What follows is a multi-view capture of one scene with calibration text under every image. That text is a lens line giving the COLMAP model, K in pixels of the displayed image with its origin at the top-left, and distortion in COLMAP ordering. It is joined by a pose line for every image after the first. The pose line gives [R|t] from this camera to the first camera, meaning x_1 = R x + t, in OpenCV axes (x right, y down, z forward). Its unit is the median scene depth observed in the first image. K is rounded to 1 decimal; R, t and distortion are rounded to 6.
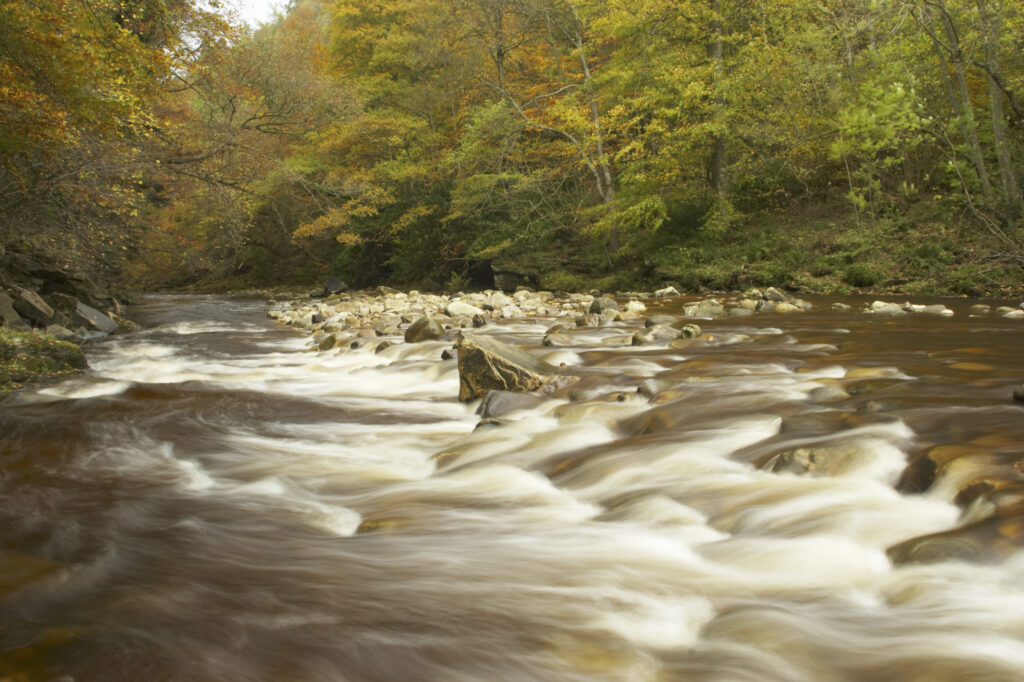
lens RADIAL K [[930.8, 0, 523.1], [0, 930.8, 333.6], [0, 0, 1]] dist [-0.090589, 0.000000]
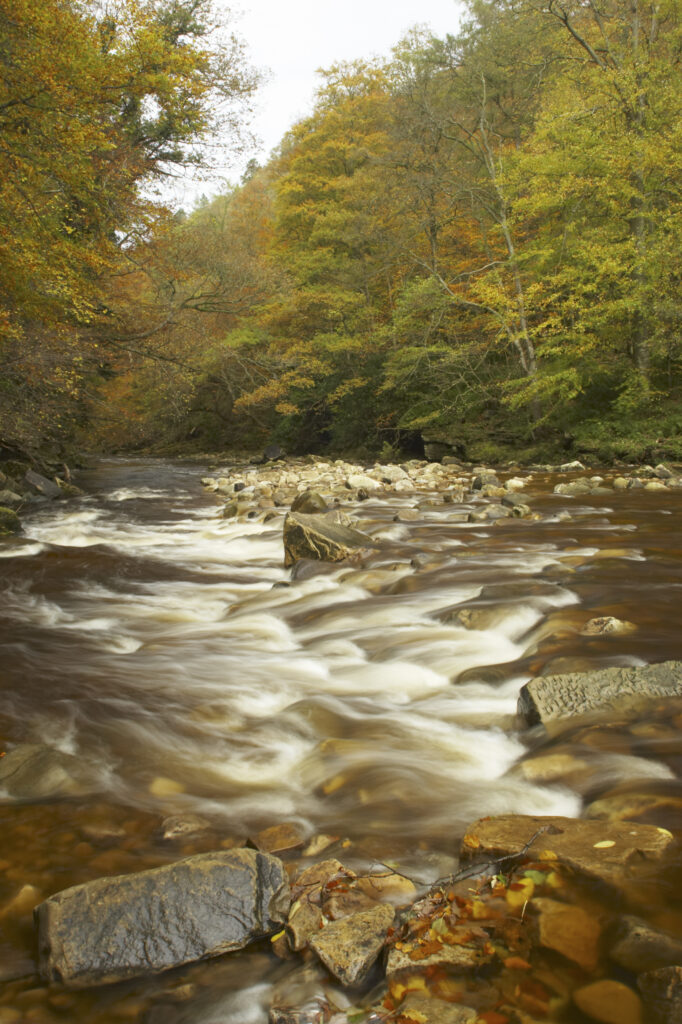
lens RADIAL K [[930.8, 0, 348.1], [0, 930.8, 501.7], [0, 0, 1]] dist [-0.090589, 0.000000]
pose [[0.990518, 0.017231, -0.136295, 0.040965], [-0.016734, 0.999848, 0.004797, -0.004949], [0.136357, -0.002470, 0.990657, -0.049692]]
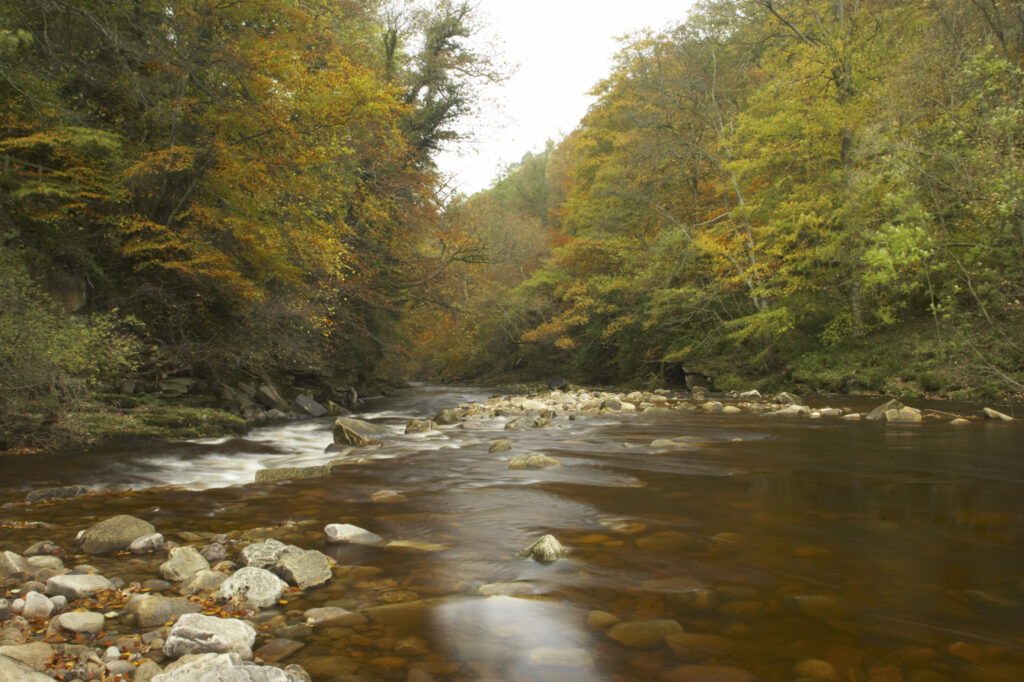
lens RADIAL K [[930.8, 0, 541.1], [0, 930.8, 322.3], [0, 0, 1]] dist [-0.090589, 0.000000]
pose [[0.951760, -0.006349, -0.306779, 0.224474], [-0.028358, 0.993687, -0.108545, 0.000151], [0.305531, 0.112009, 0.945571, -0.188990]]
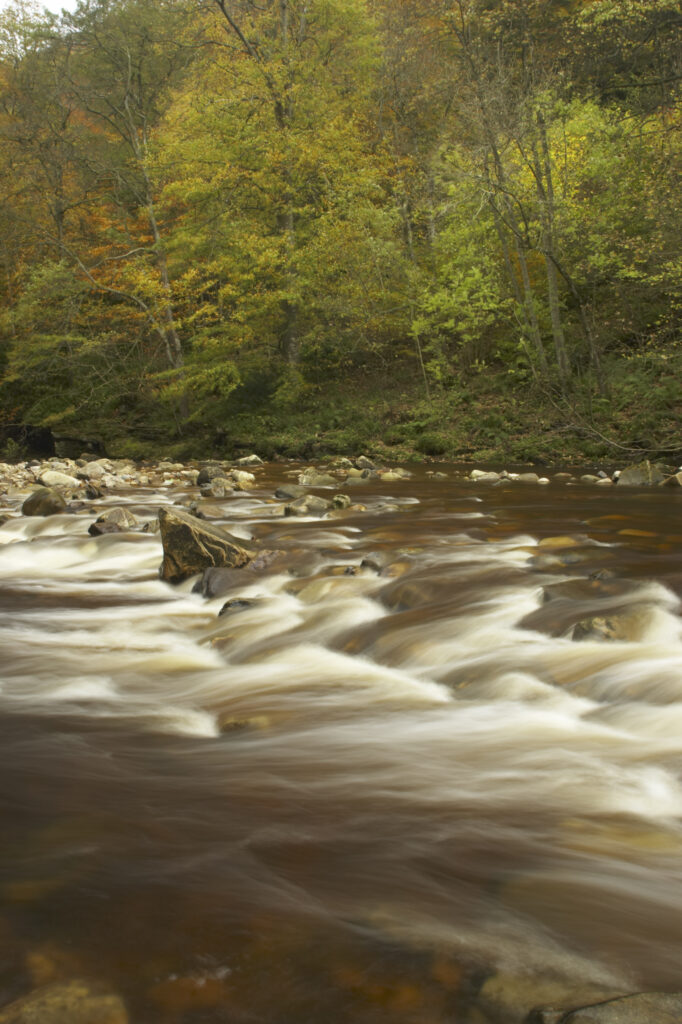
lens RADIAL K [[930.8, 0, 336.1], [0, 930.8, 499.0], [0, 0, 1]] dist [-0.090589, 0.000000]
pose [[0.958299, -0.009150, 0.285622, -0.037368], [0.009489, 0.999955, 0.000200, -0.001833], [-0.285611, 0.002519, 0.958342, 0.009010]]
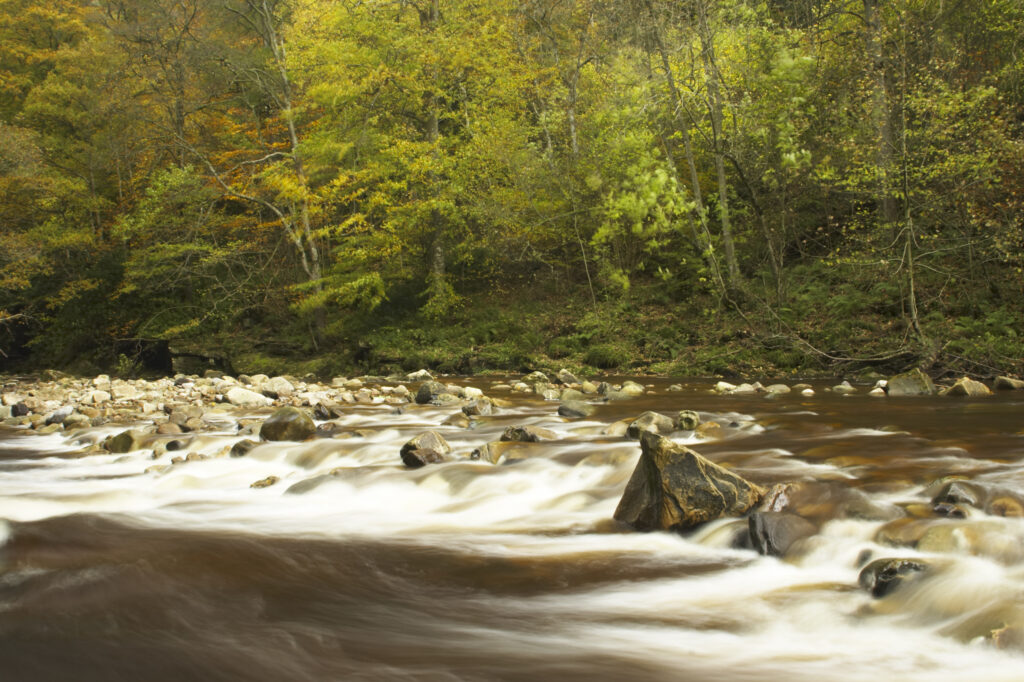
lens RADIAL K [[930.8, 0, 516.1], [0, 930.8, 336.1], [0, 0, 1]] dist [-0.090589, 0.000000]
pose [[0.923839, 0.010559, 0.382636, -0.095556], [0.023023, 0.996277, -0.083080, -0.003538], [-0.382088, 0.085562, 0.920156, 0.087220]]
